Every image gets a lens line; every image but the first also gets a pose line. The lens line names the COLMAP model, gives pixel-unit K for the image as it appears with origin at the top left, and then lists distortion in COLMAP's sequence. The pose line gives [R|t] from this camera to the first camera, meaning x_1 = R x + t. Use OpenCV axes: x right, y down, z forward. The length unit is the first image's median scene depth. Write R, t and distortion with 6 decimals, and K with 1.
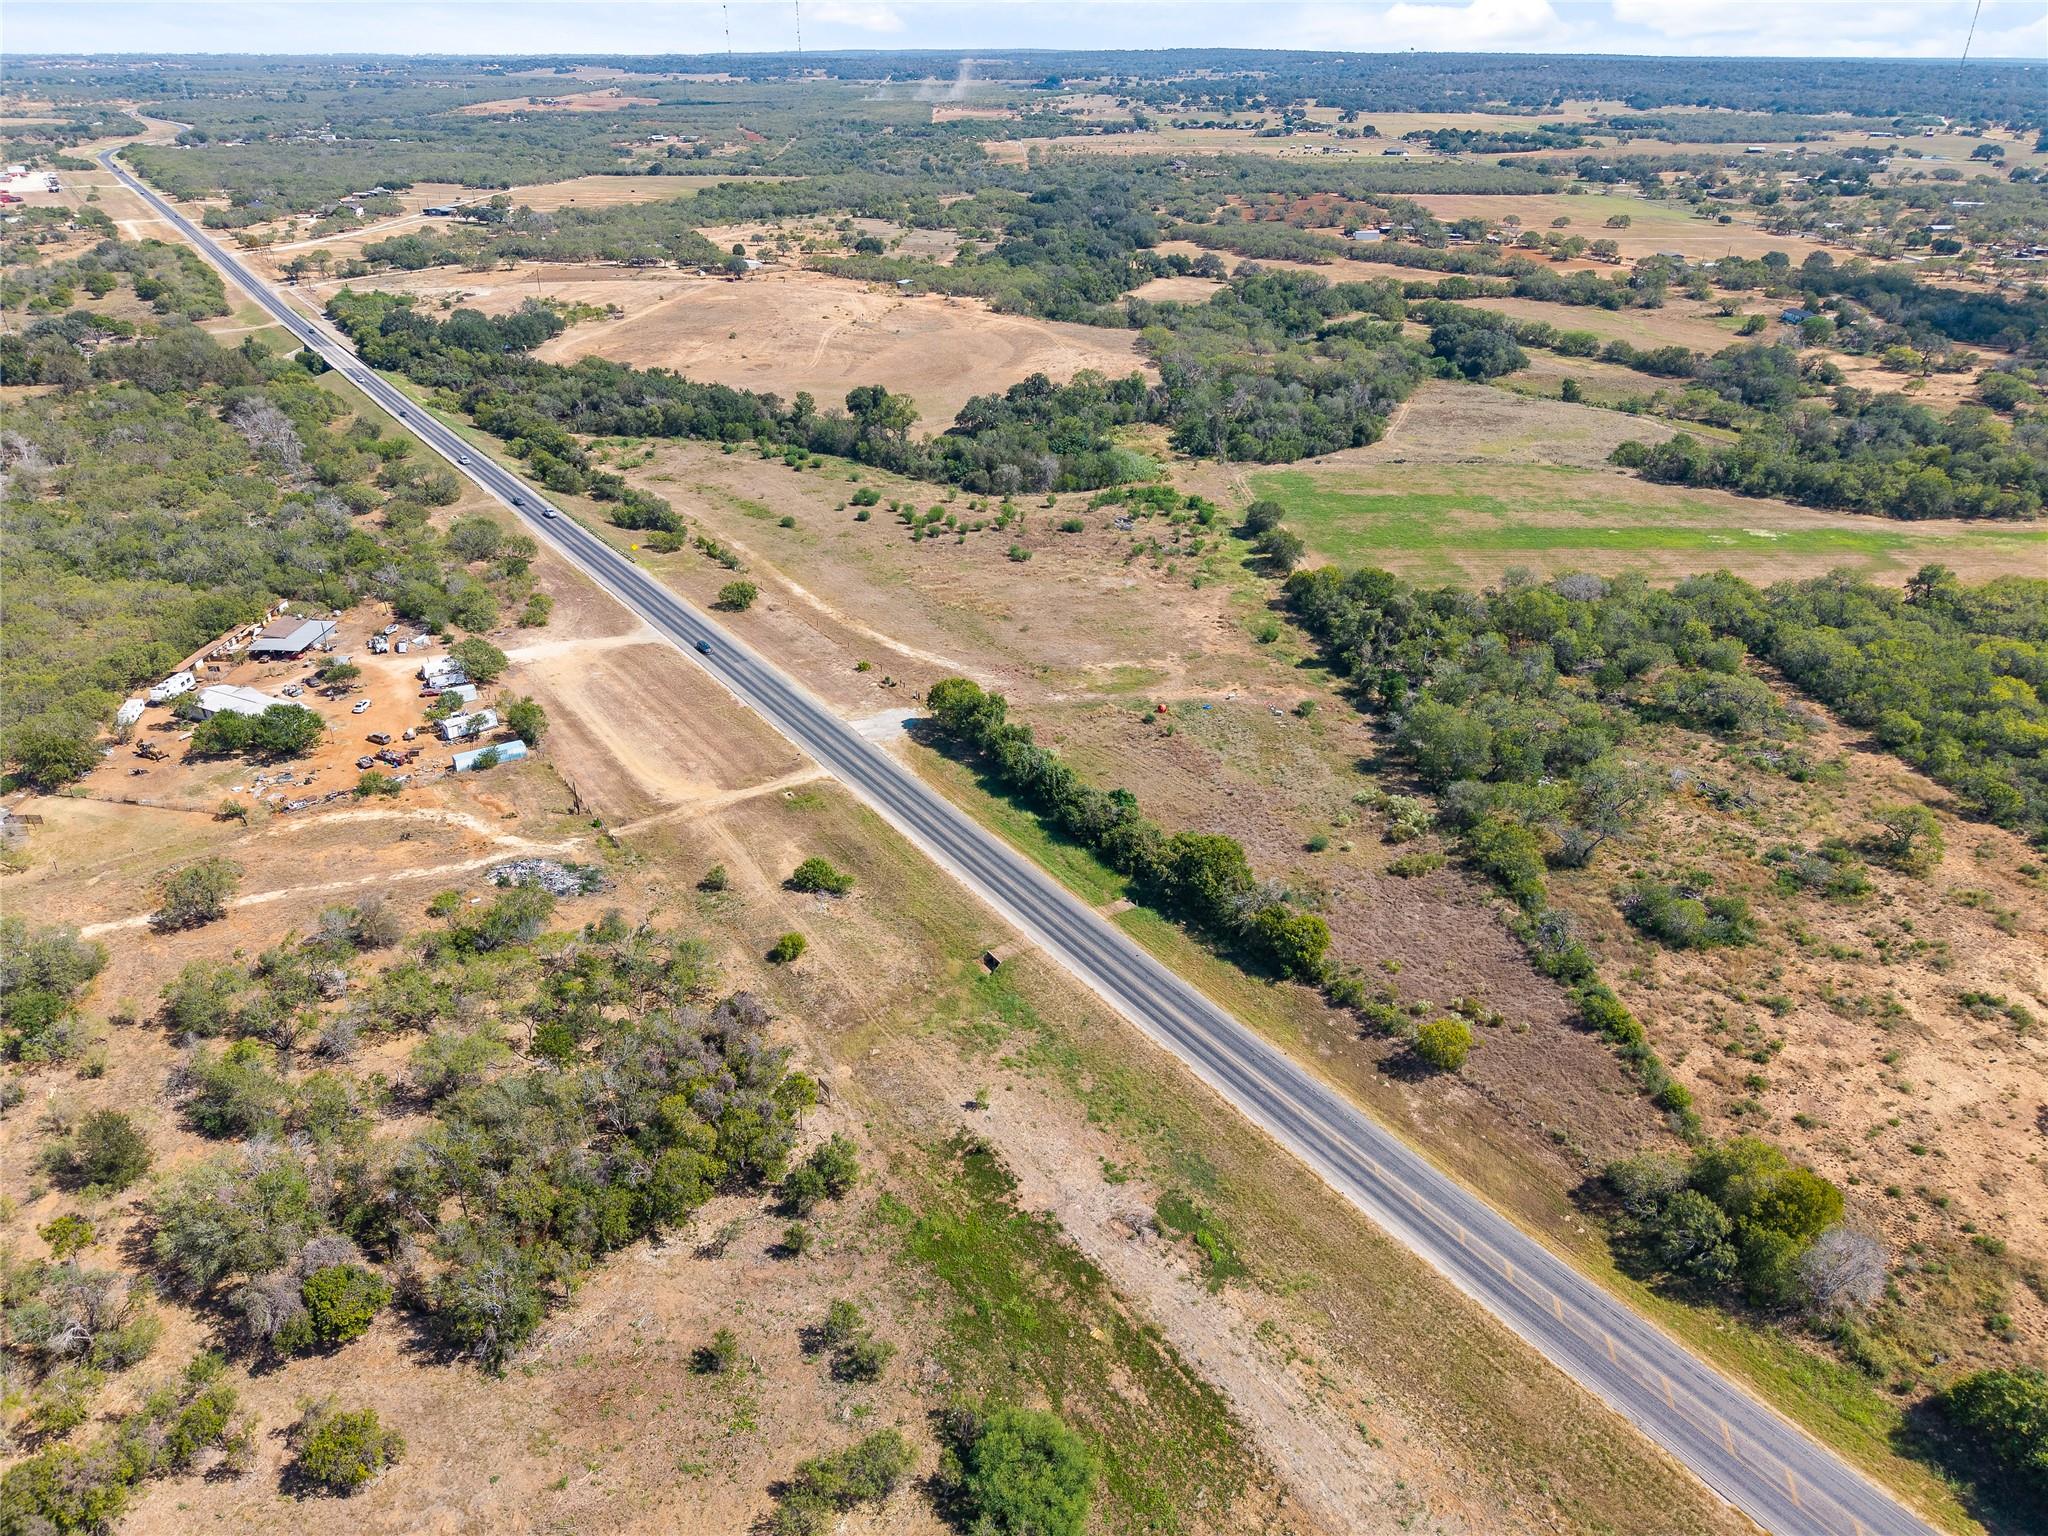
lens RADIAL K [[1386.9, 0, 1031.5], [0, 1386.9, 729.5], [0, 0, 1]] dist [0.038907, -0.047924]
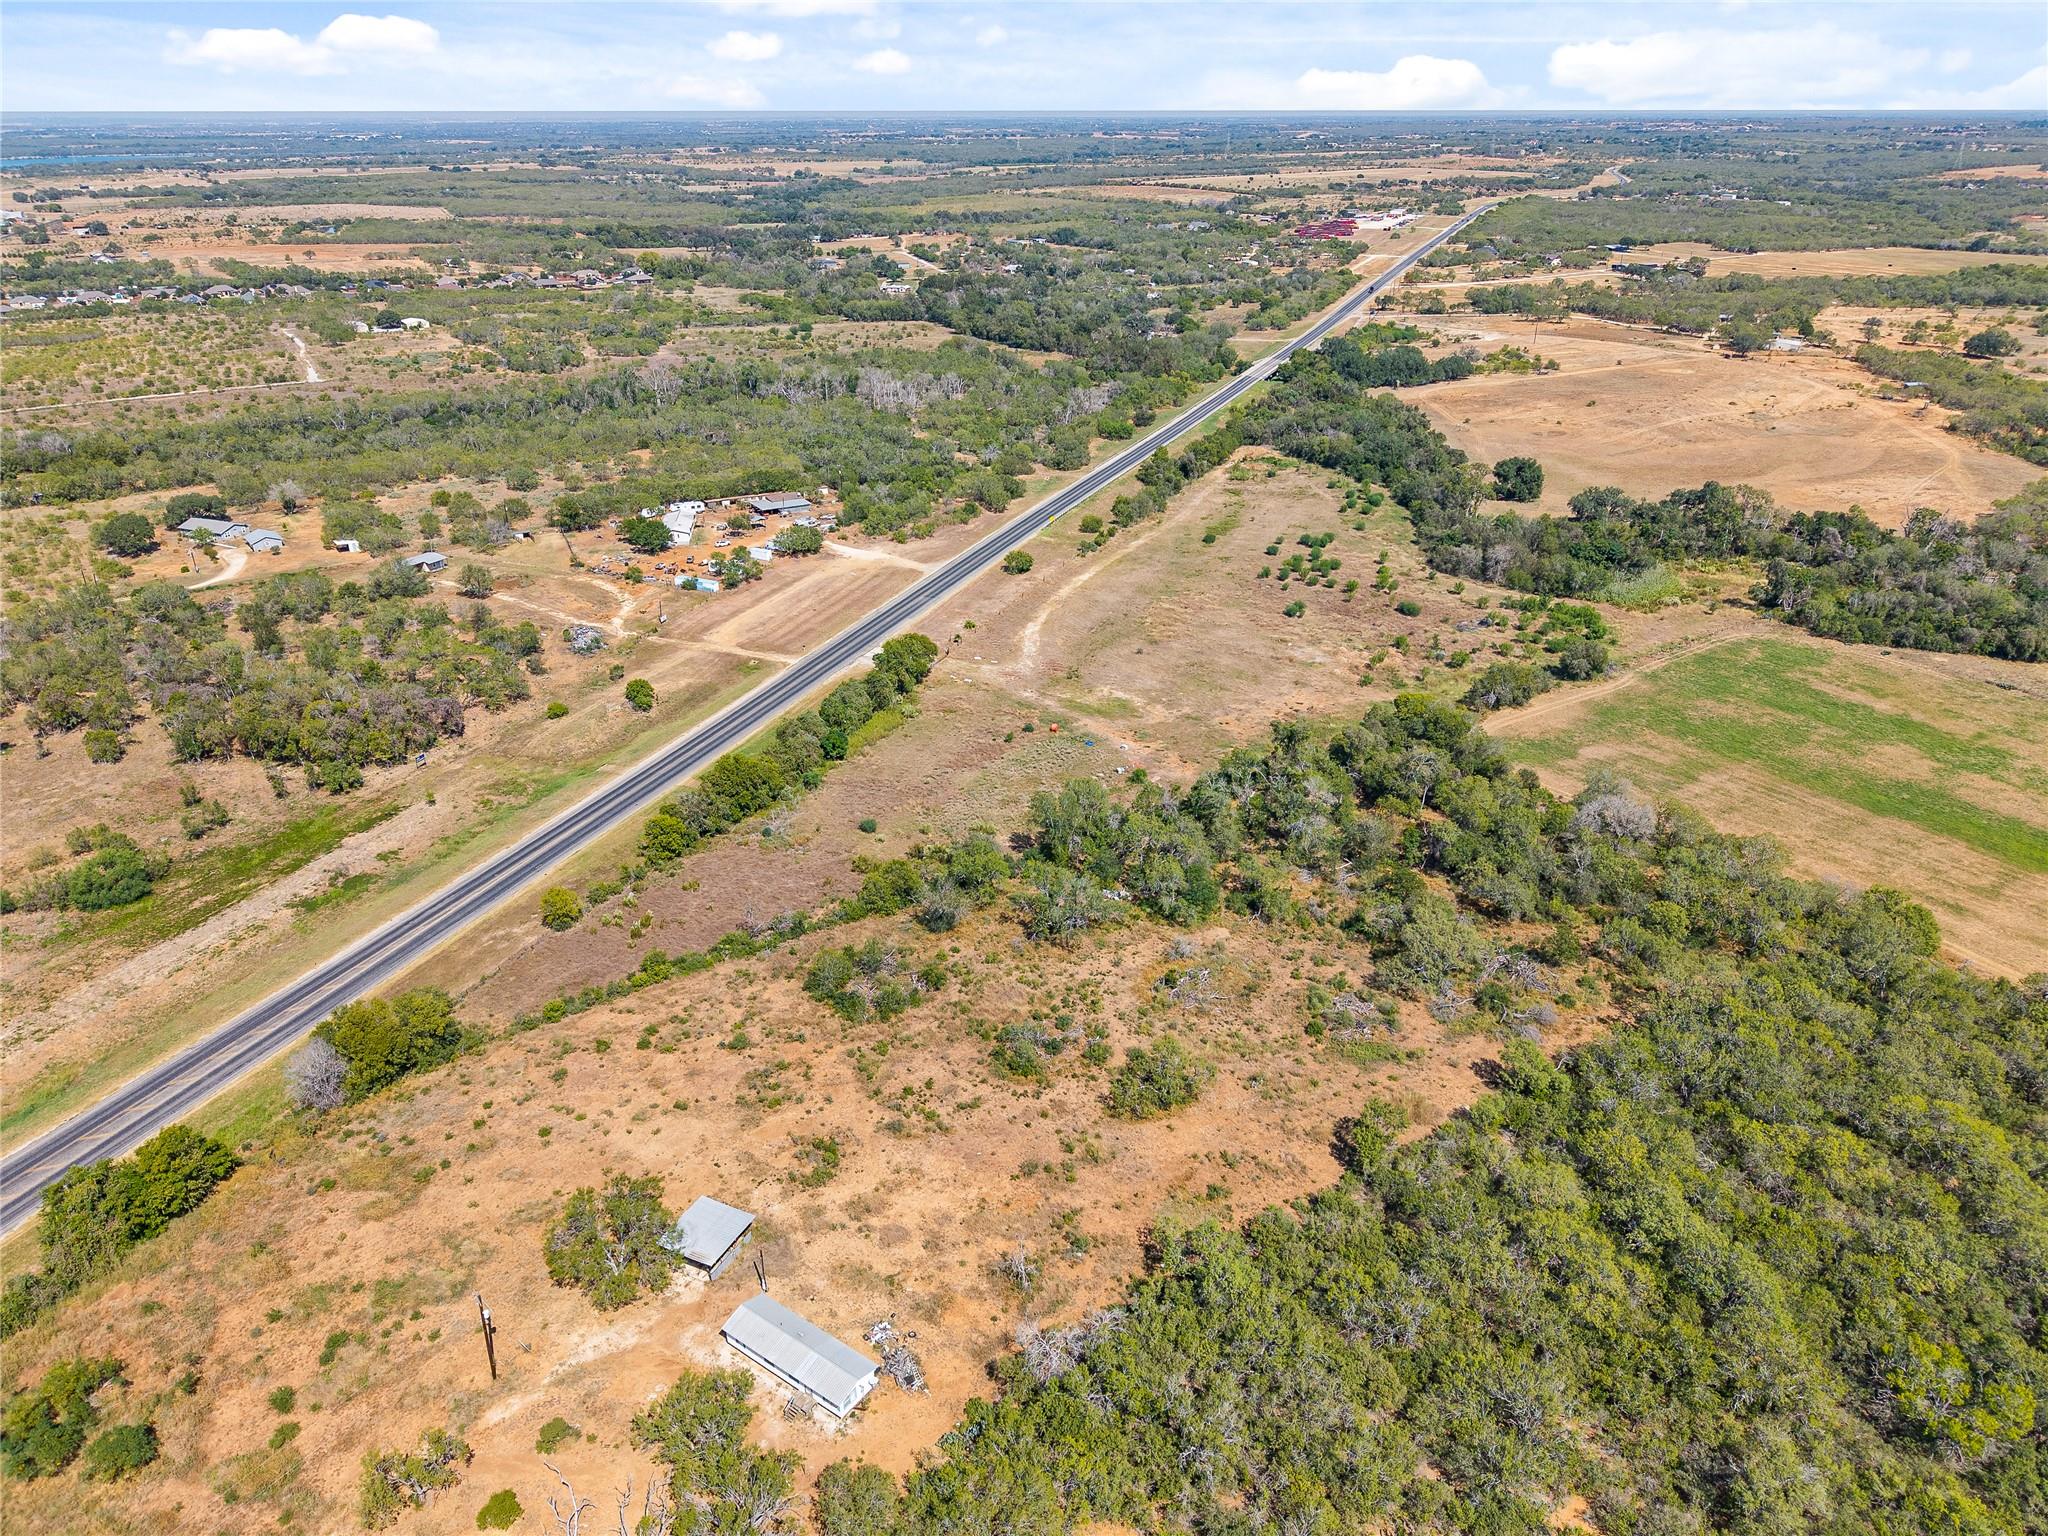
lens RADIAL K [[1386.9, 0, 1031.5], [0, 1386.9, 729.5], [0, 0, 1]] dist [0.038907, -0.047924]
pose [[0.554832, 0.332751, -0.762521, 0.868302], [-0.359985, 0.922311, 0.140545, -0.152062], [0.750048, 0.196517, 0.631514, 0.299734]]
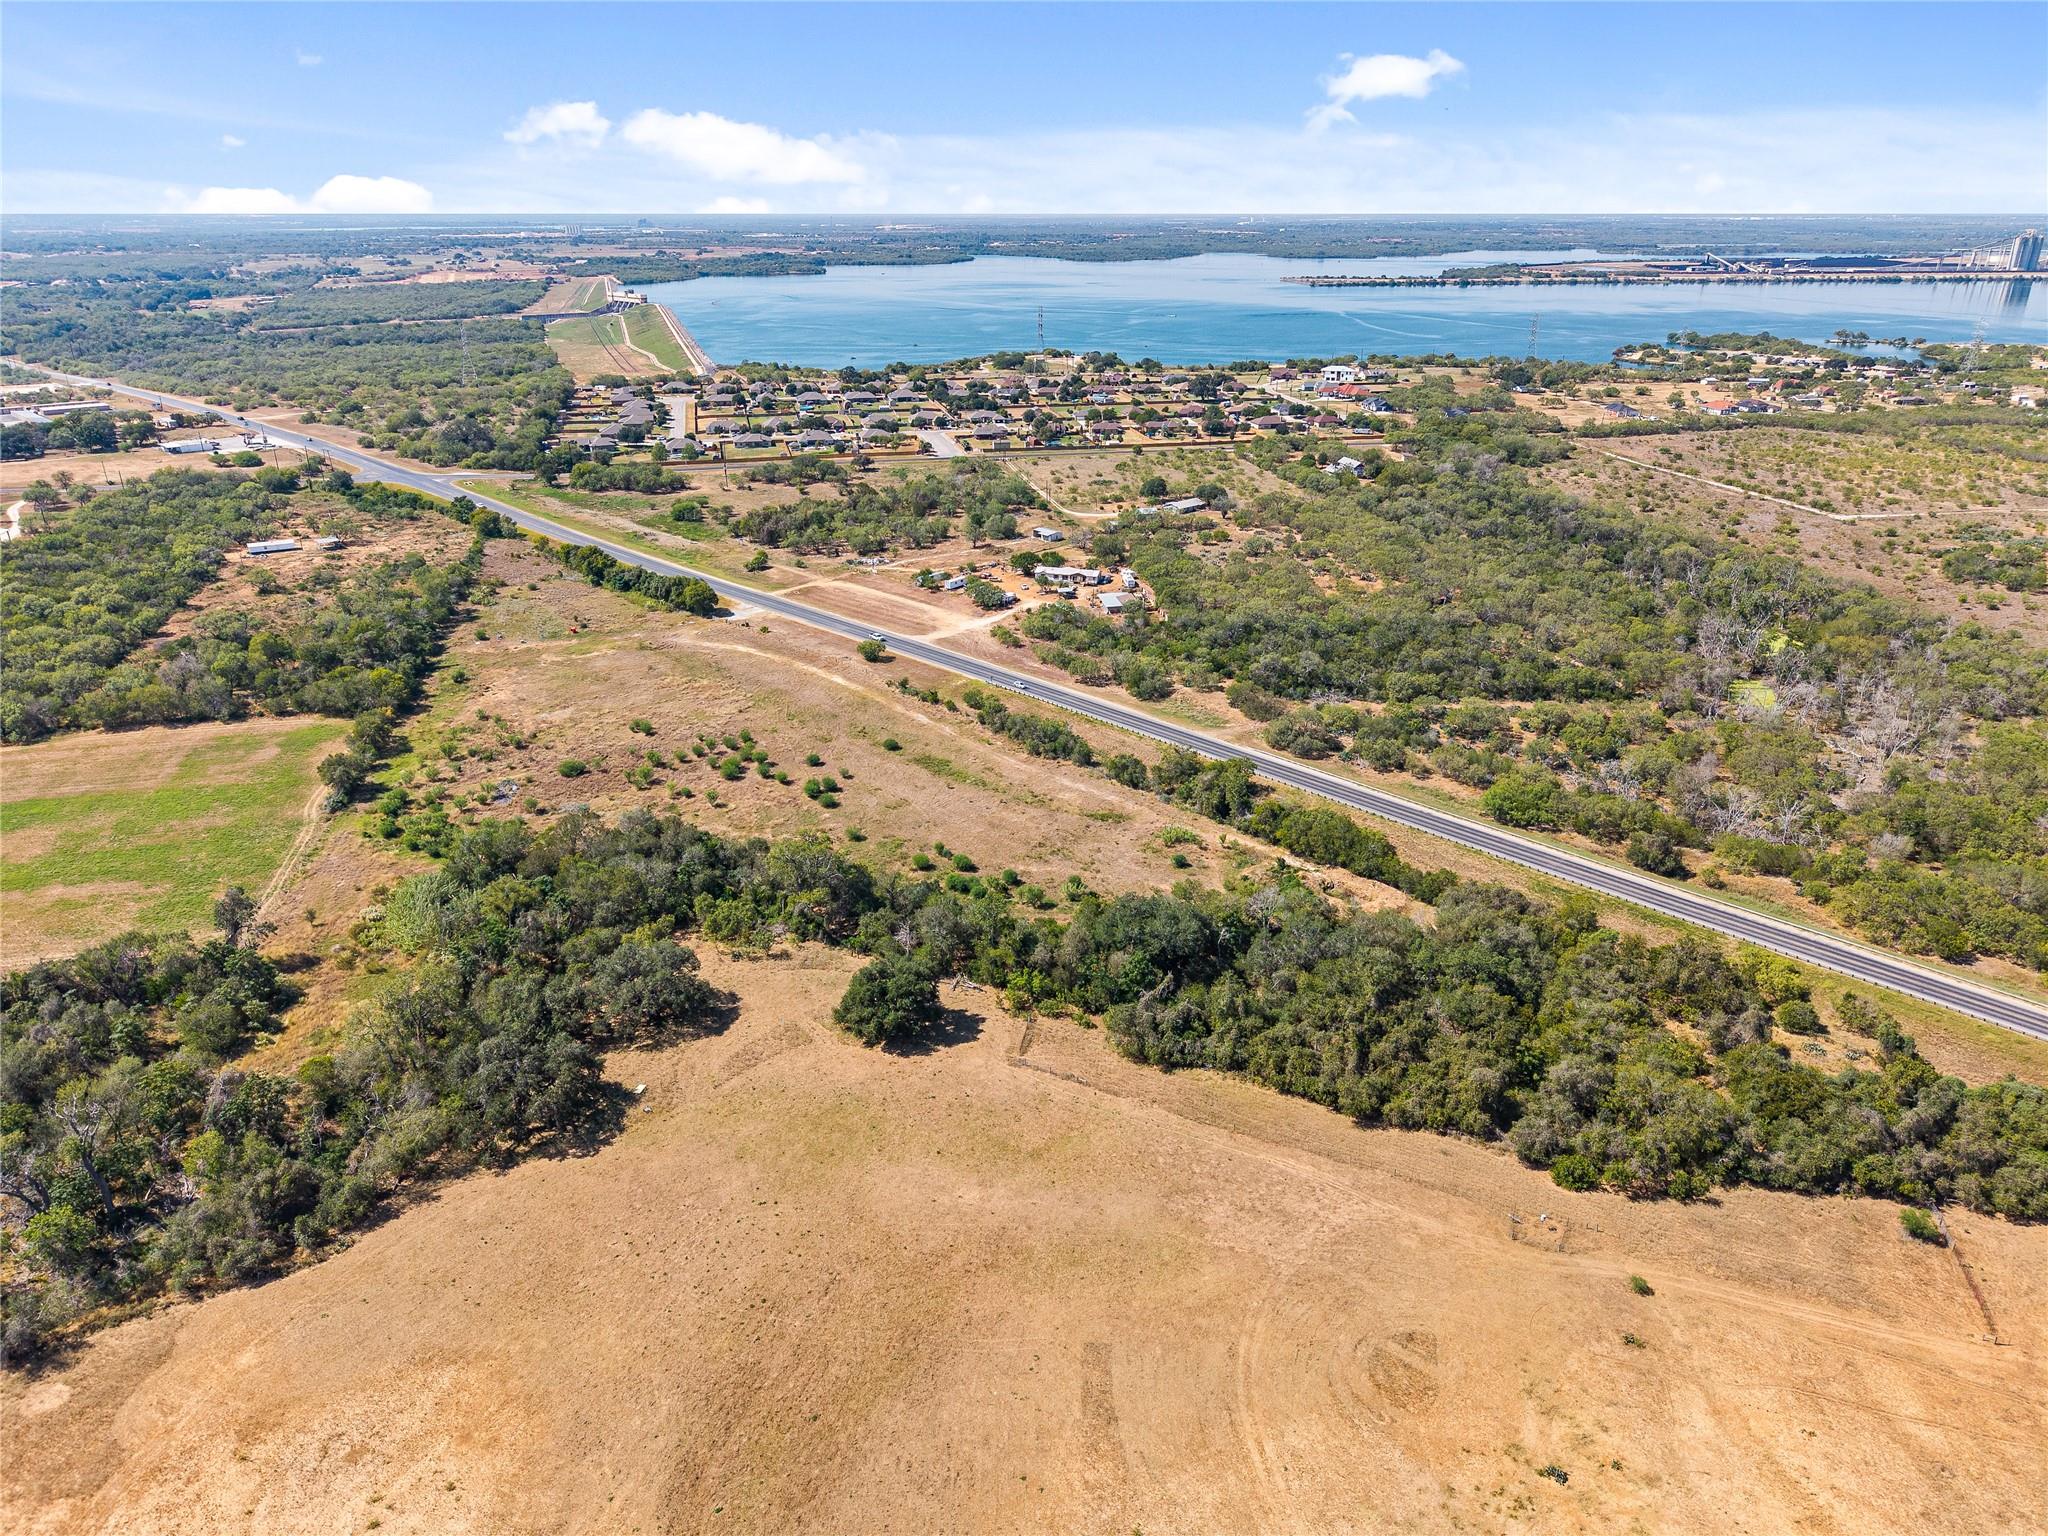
lens RADIAL K [[1364.3, 0, 1024.0], [0, 1364.3, 768.0], [0, 0, 1]] dist [0.017348, -0.012539]
pose [[-0.983675, 0.063982, -0.168193, -0.143968], [-0.083034, 0.667824, 0.739673, -1.110260], [0.159649, 0.741564, -0.651610, 2.179809]]
